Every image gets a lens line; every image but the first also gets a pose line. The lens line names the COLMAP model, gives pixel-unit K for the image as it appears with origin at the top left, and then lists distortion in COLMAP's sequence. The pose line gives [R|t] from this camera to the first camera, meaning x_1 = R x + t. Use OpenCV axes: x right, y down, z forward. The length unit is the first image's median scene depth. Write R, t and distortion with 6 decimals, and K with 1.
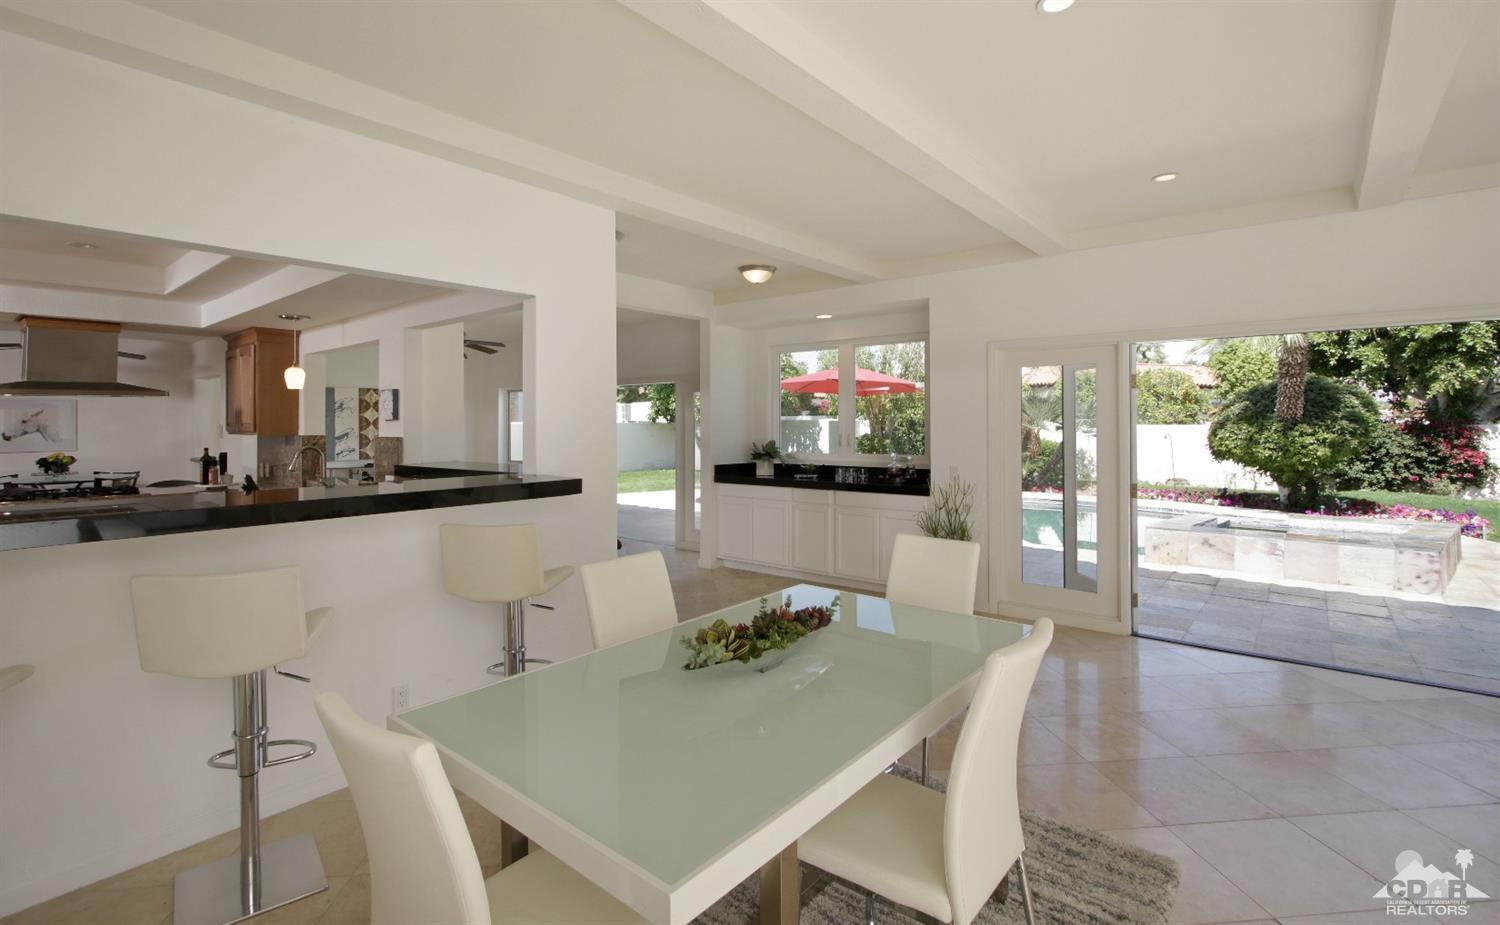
lens RADIAL K [[703.2, 0, 748.5], [0, 703.2, 421.7], [0, 0, 1]] dist [-0.001941, -0.000456]
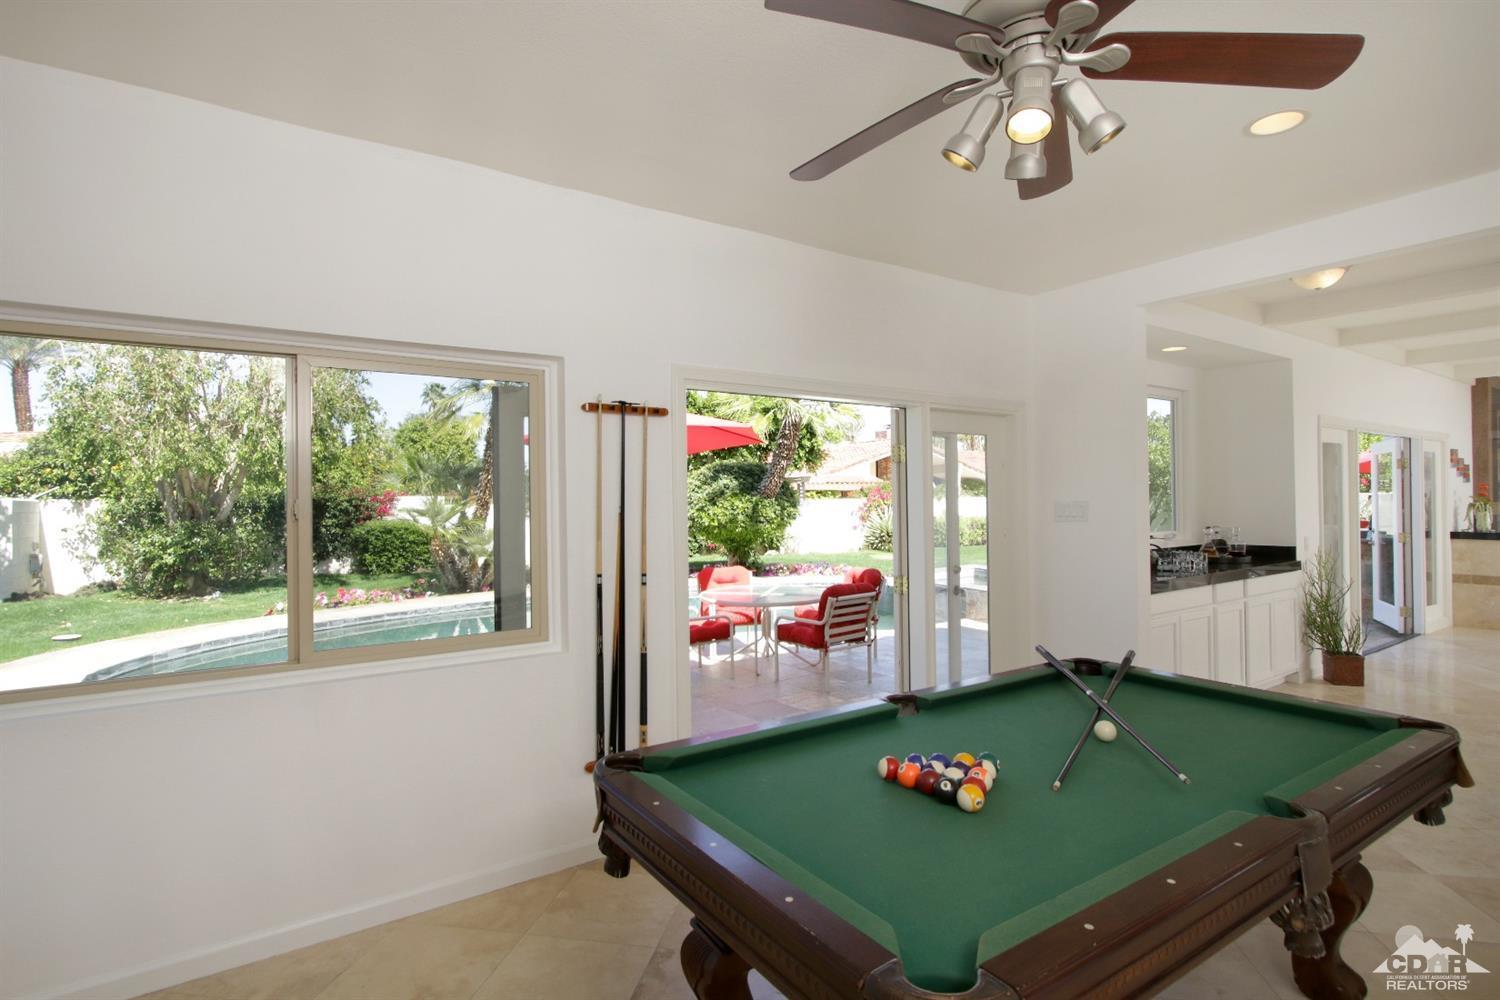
lens RADIAL K [[746.6, 0, 750.0], [0, 746.6, 500.0], [0, 0, 1]] dist [-0.016951, 0.000332]
pose [[0.274517, -0.001087, 0.961582, -0.363544], [0.007485, 0.999971, -0.001006, 0.003884], [-0.961553, 0.007473, 0.274517, 0.583476]]
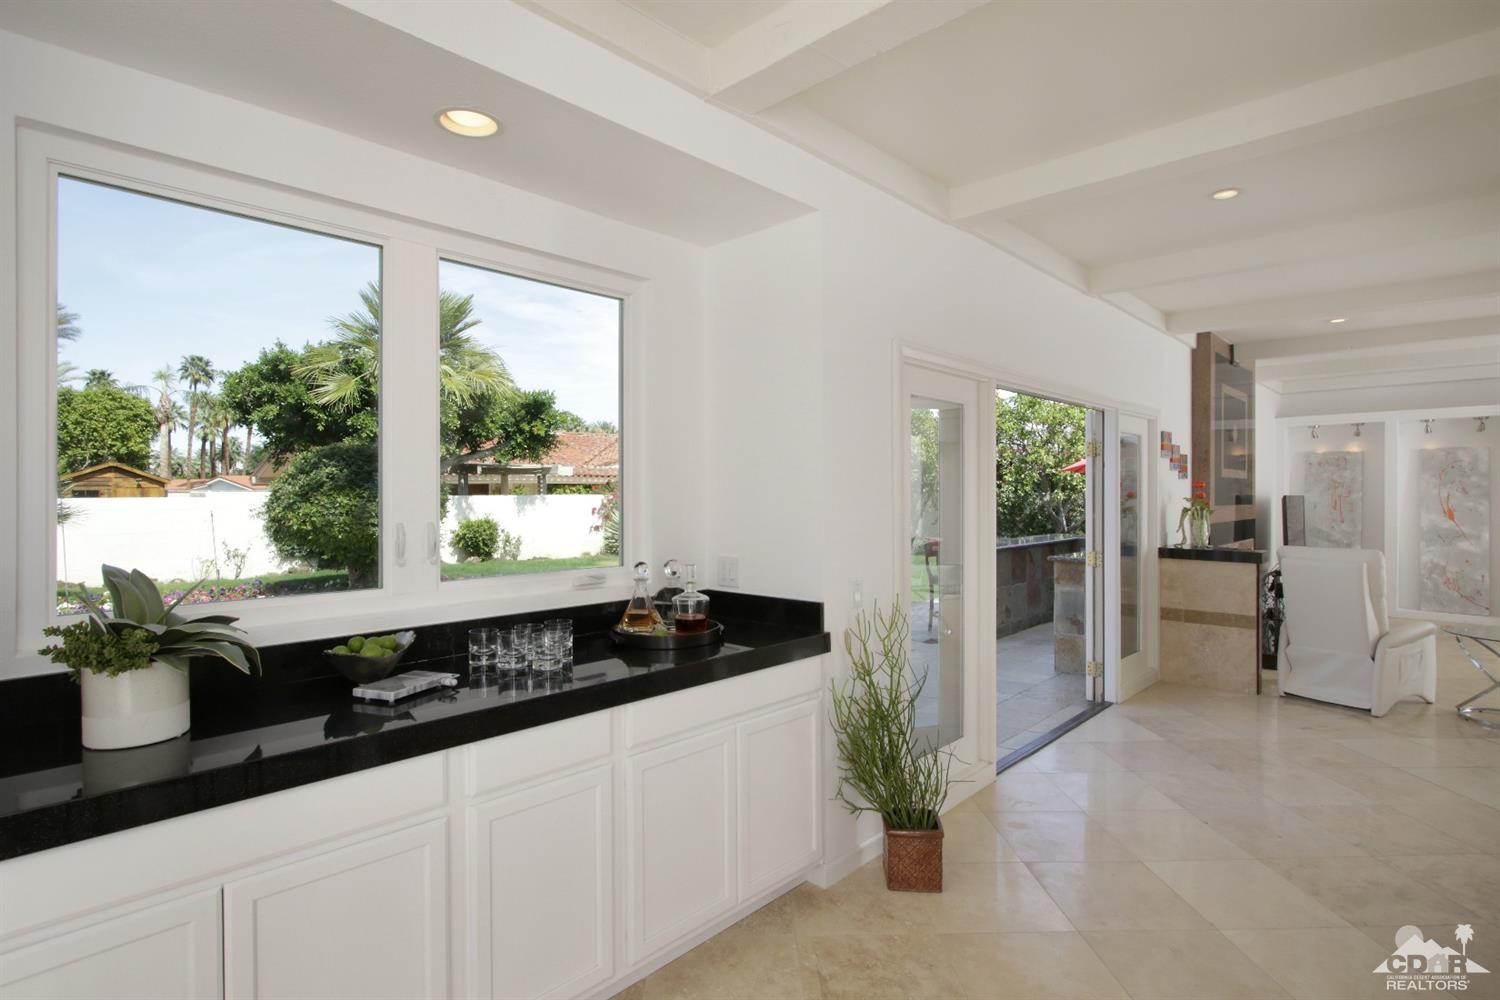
lens RADIAL K [[746.6, 0, 750.0], [0, 746.6, 500.0], [0, 0, 1]] dist [-0.016951, 0.000332]
pose [[0.072506, -0.006228, 0.997349, -0.094630], [0.000194, 0.999981, 0.006230, 0.003174], [-0.997368, -0.000258, 0.072506, 0.416151]]
